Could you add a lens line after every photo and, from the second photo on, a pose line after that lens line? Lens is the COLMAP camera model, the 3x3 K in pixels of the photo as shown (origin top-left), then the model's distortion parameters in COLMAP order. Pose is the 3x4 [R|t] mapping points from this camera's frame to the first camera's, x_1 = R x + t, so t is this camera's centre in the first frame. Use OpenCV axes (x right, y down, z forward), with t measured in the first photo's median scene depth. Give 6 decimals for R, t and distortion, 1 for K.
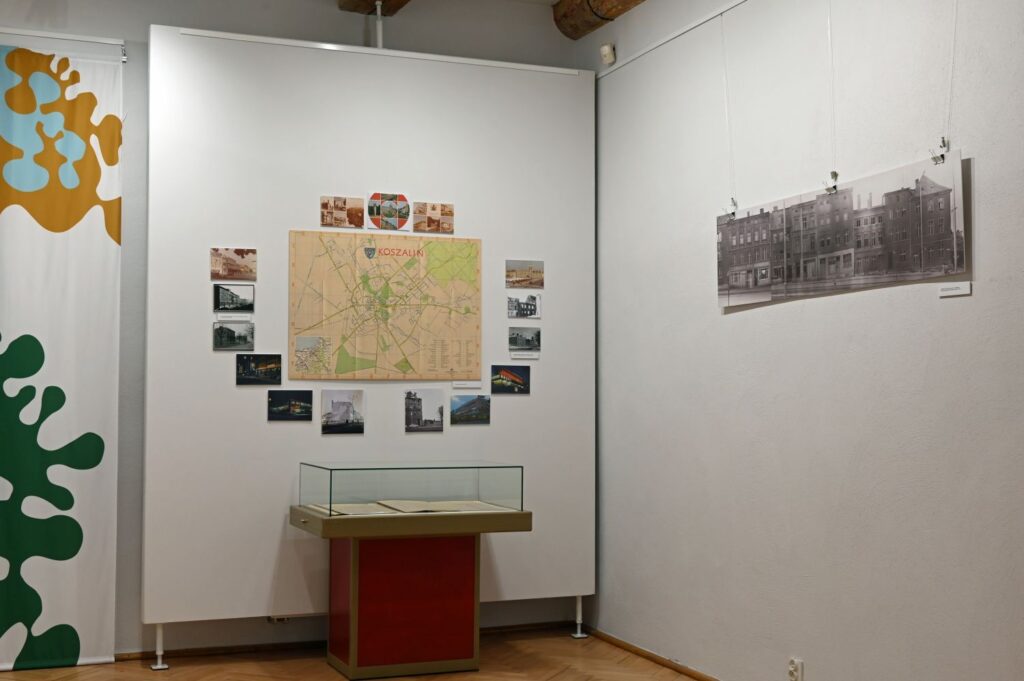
lens RADIAL K [[1313.7, 0, 511.9], [0, 1313.7, 339.5], [0, 0, 1]] dist [0.032767, 0.000000]
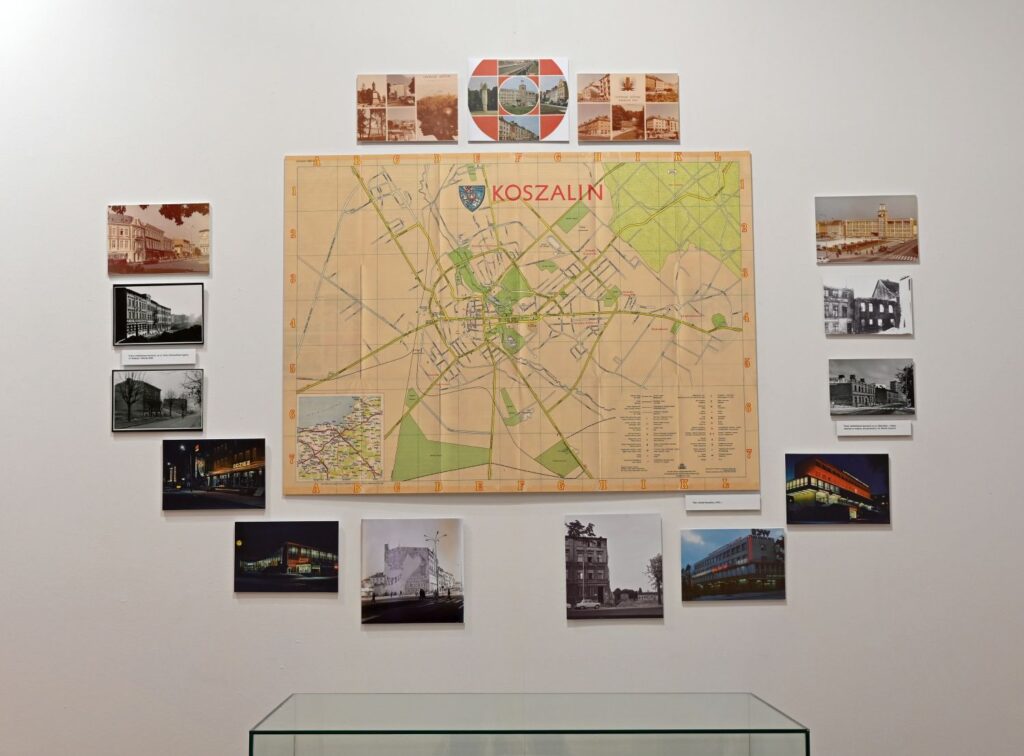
lens RADIAL K [[1510.3, 0, 511.7], [0, 1510.3, 377.7], [0, 0, 1]] dist [0.004382, 0.000000]
pose [[0.923843, -0.048032, -0.379746, 0.087006], [0.025302, 0.997589, -0.064627, 0.024640], [0.381935, 0.050097, 0.922830, 0.549053]]
